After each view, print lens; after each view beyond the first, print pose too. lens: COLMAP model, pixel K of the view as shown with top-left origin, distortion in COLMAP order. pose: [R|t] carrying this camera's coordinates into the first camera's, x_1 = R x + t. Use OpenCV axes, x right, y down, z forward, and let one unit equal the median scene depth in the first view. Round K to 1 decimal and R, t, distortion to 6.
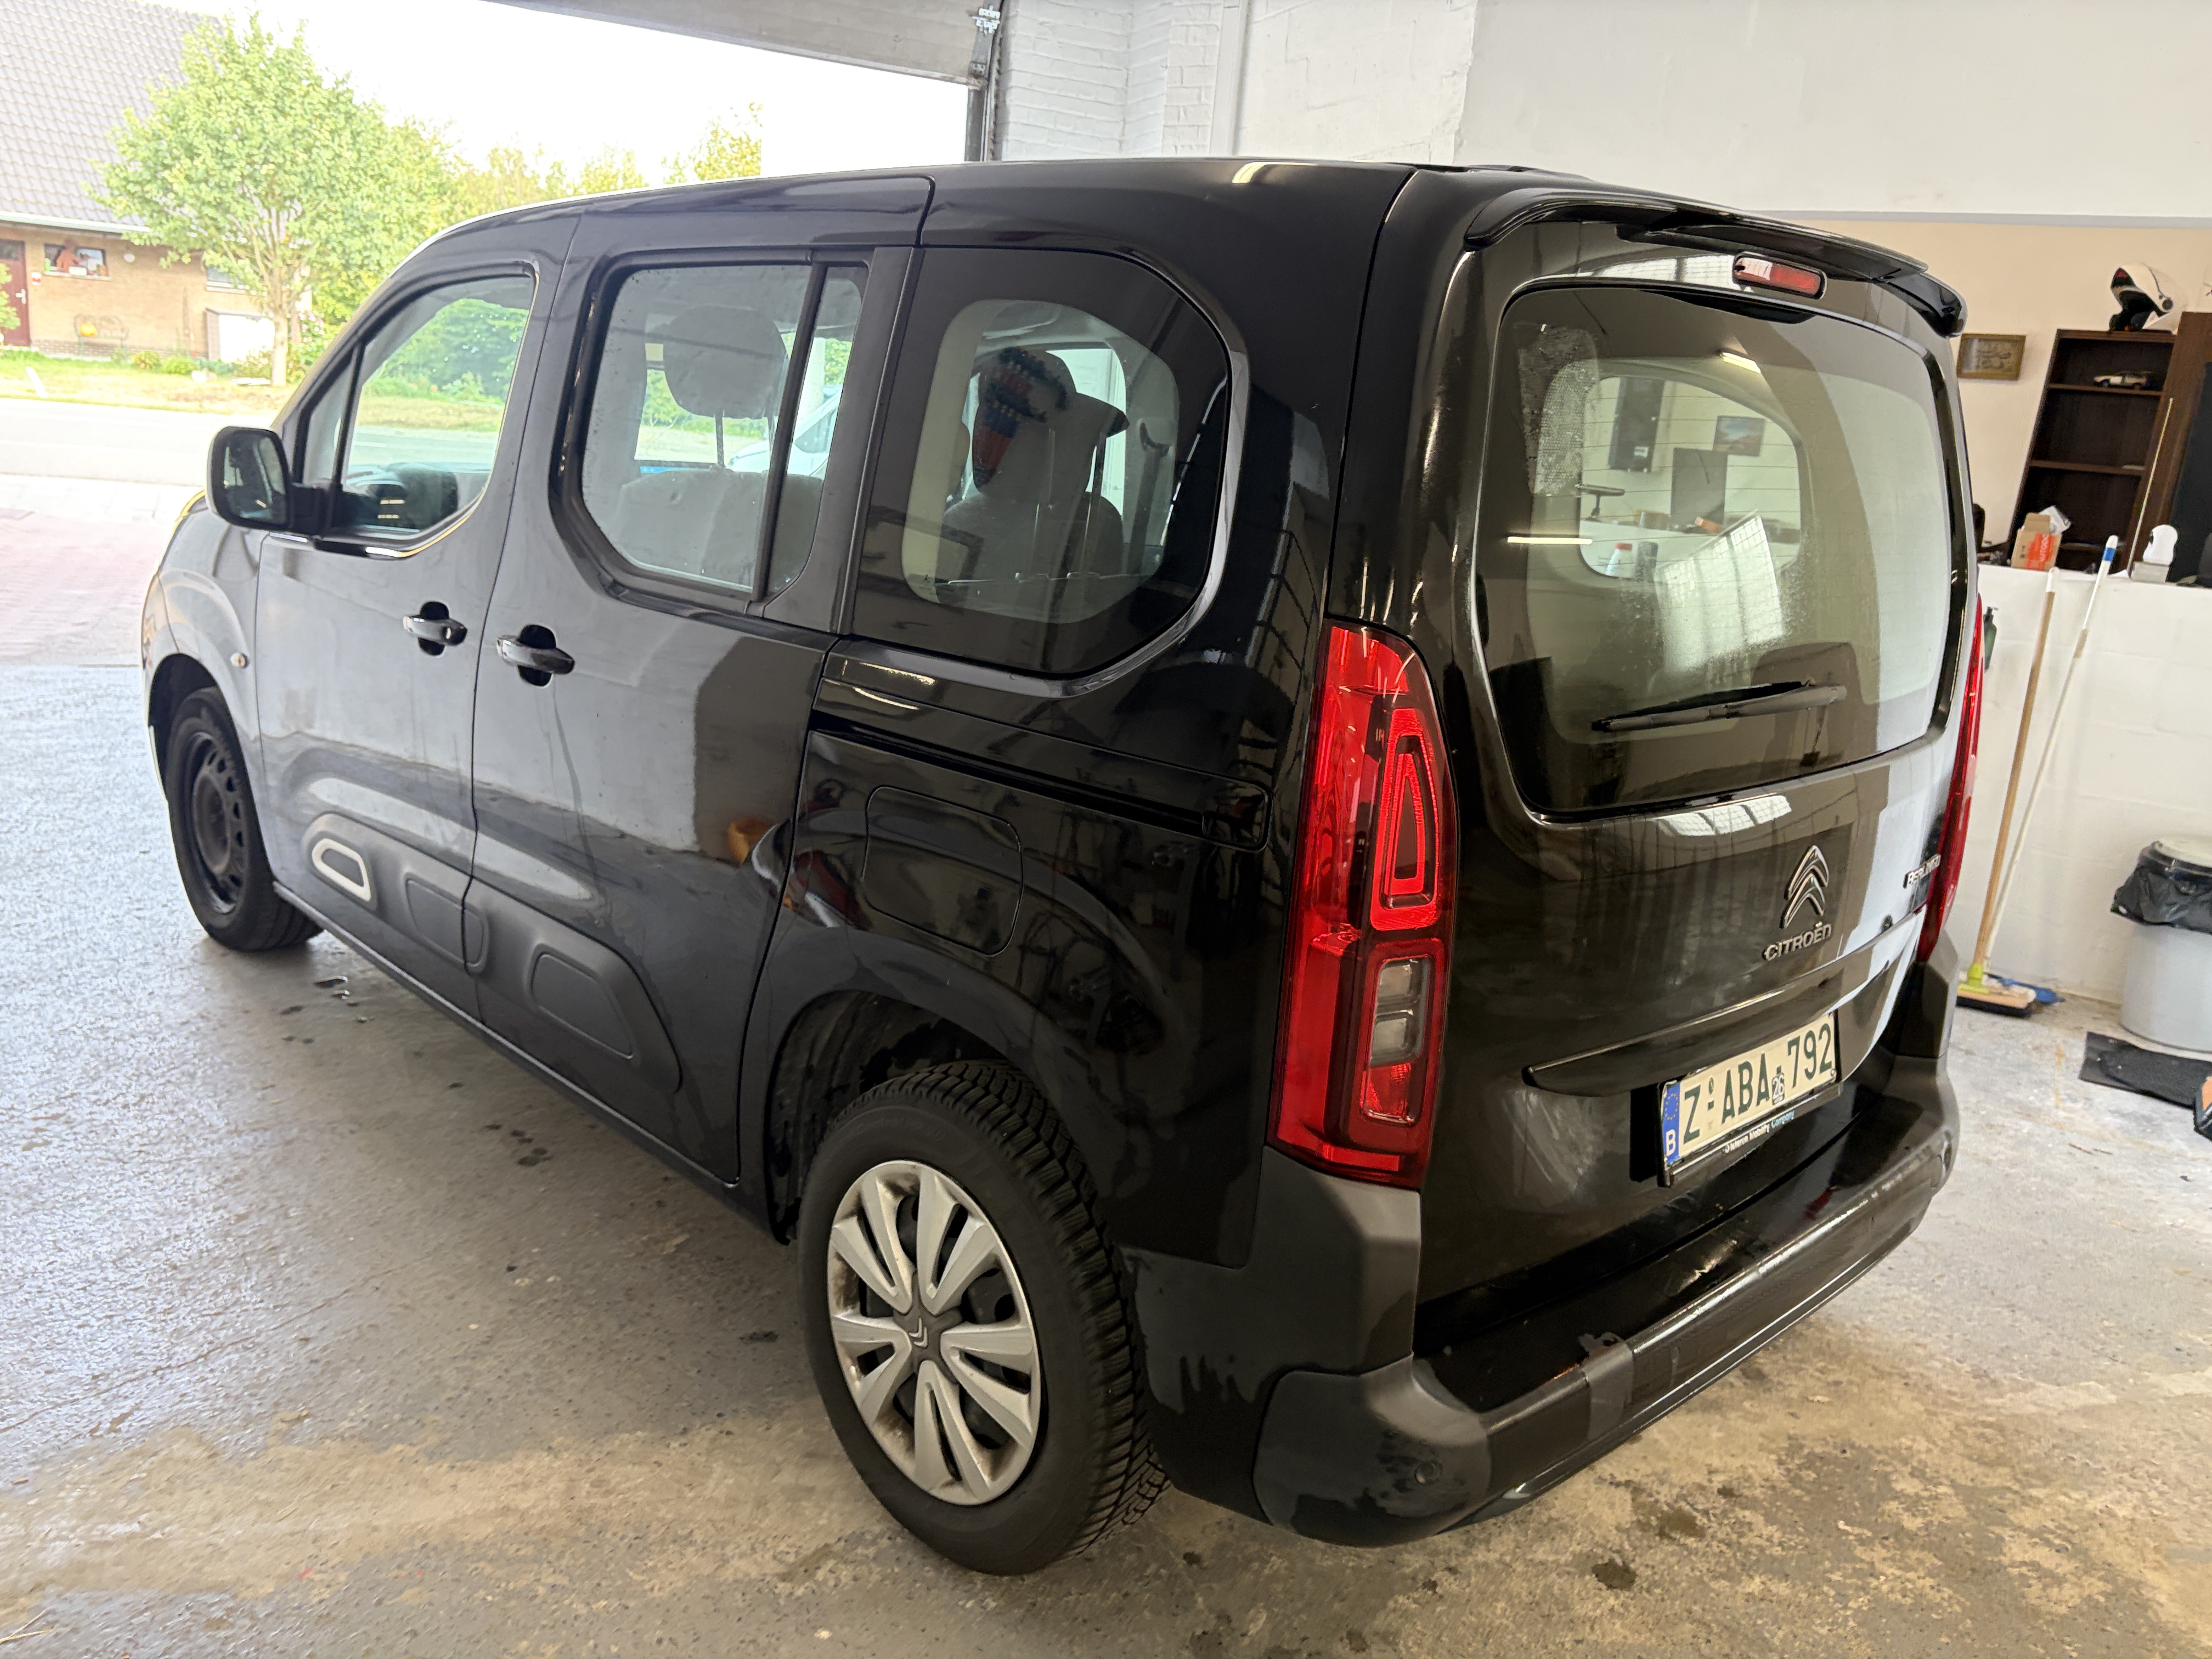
lens RADIAL K [[1724.3, 0, 1137.6], [0, 1724.3, 785.2], [0, 0, 1]] dist [0.061411, -0.096724]
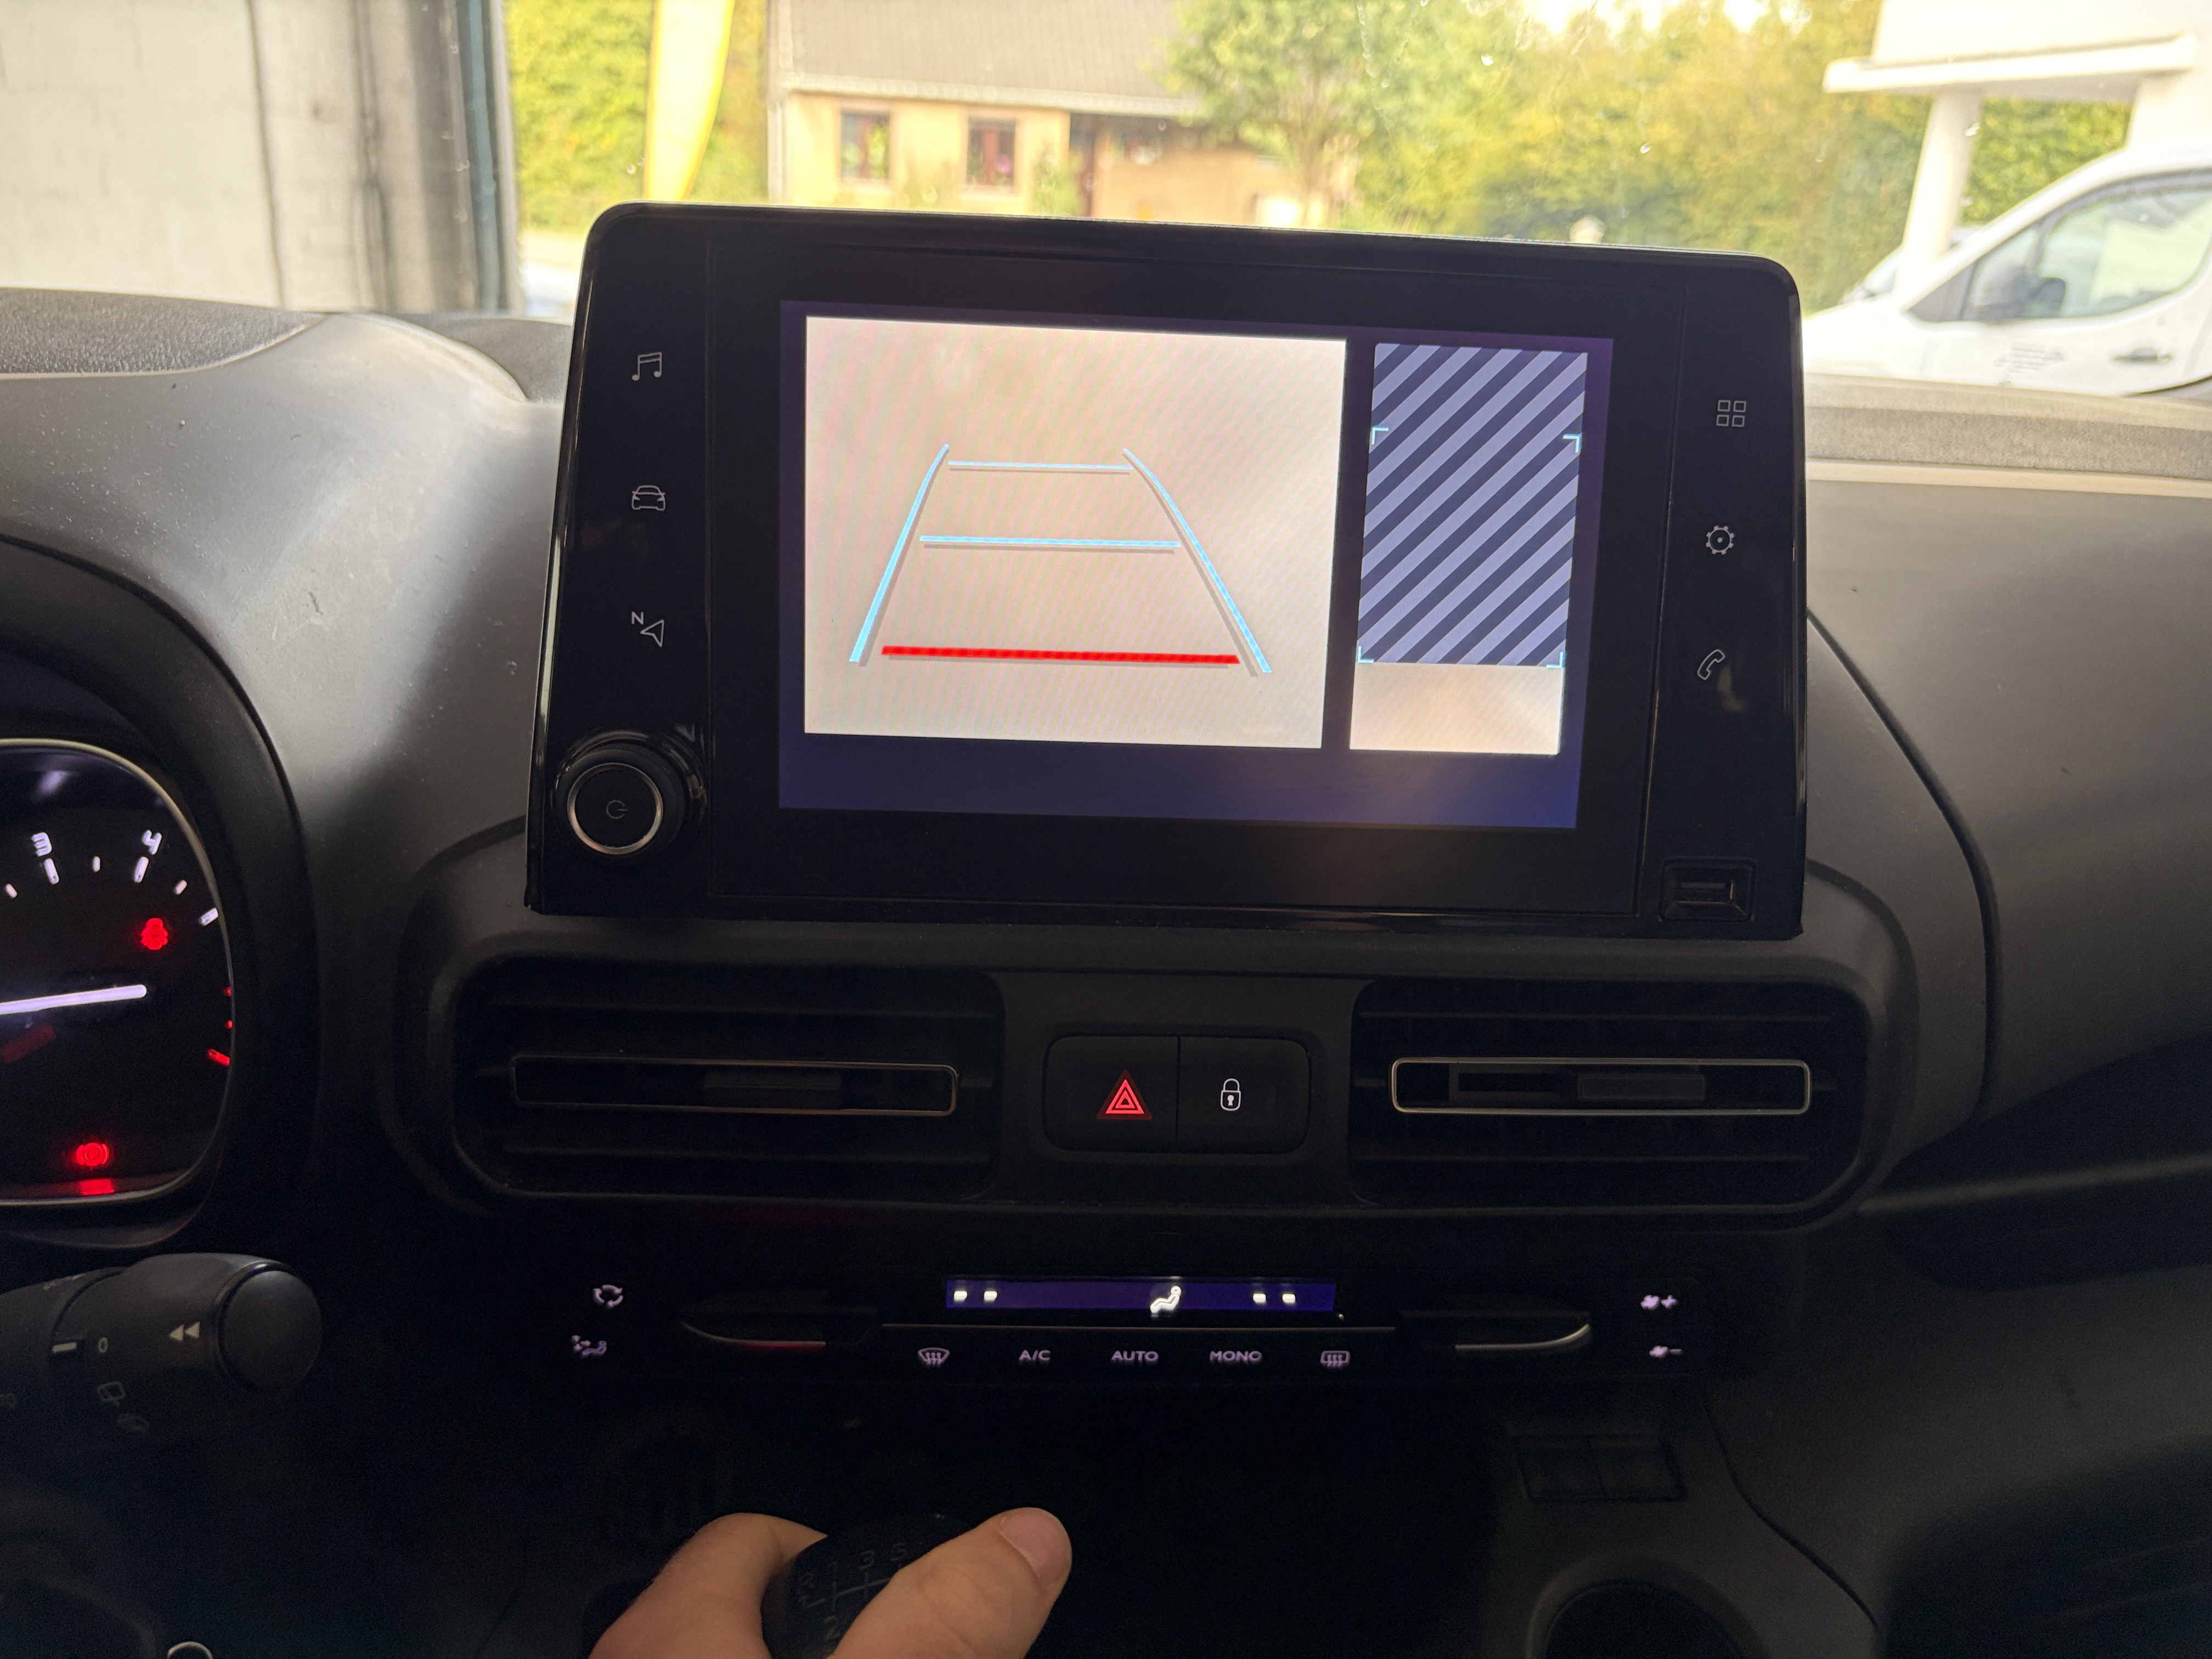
lens RADIAL K [[1724.3, 0, 1074.0], [0, 1724.3, 789.3], [0, 0, 1]] dist [0.061411, -0.096724]
pose [[0.824675, 0.140144, -0.547970, -0.115336], [-0.105436, 0.989926, 0.094497, -0.077495], [0.555693, -0.020153, 0.831143, 0.471322]]
